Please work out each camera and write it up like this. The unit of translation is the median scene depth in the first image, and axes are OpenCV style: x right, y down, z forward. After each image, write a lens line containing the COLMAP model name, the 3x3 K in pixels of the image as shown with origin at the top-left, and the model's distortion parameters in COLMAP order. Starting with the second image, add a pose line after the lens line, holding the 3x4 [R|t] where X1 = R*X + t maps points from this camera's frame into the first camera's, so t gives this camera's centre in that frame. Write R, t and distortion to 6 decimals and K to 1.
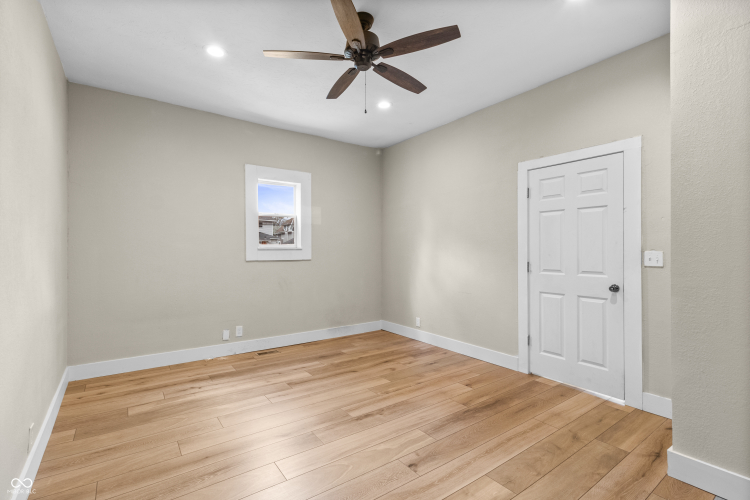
lens RADIAL K [[345.2, 0, 372.0], [0, 345.2, 247.9], [0, 0, 1]] dist [0.002511, 0.000009]
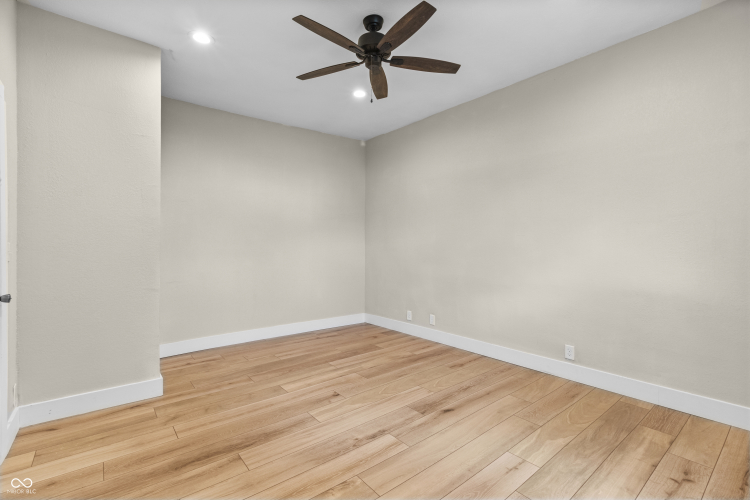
lens RADIAL K [[345.2, 0, 372.0], [0, 345.2, 247.9], [0, 0, 1]] dist [0.002511, 0.000009]
pose [[-0.998868, 0.005865, -0.047207, 0.023954], [0.005603, 0.999968, 0.005676, 0.019308], [0.047239, 0.005405, -0.998869, 1.667795]]
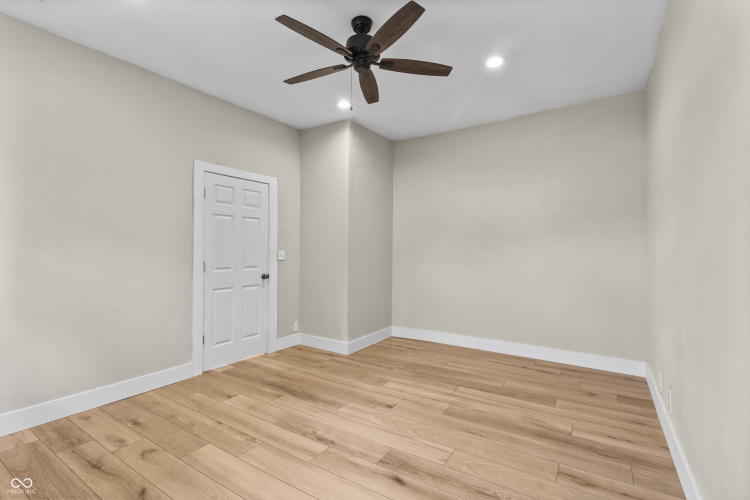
lens RADIAL K [[345.2, 0, 372.0], [0, 345.2, 247.9], [0, 0, 1]] dist [0.002511, 0.000009]
pose [[-0.356507, 0.008477, 0.934254, -0.795752], [-0.004636, 0.999930, -0.010842, 0.010899], [-0.934281, -0.008196, -0.356443, 1.084449]]
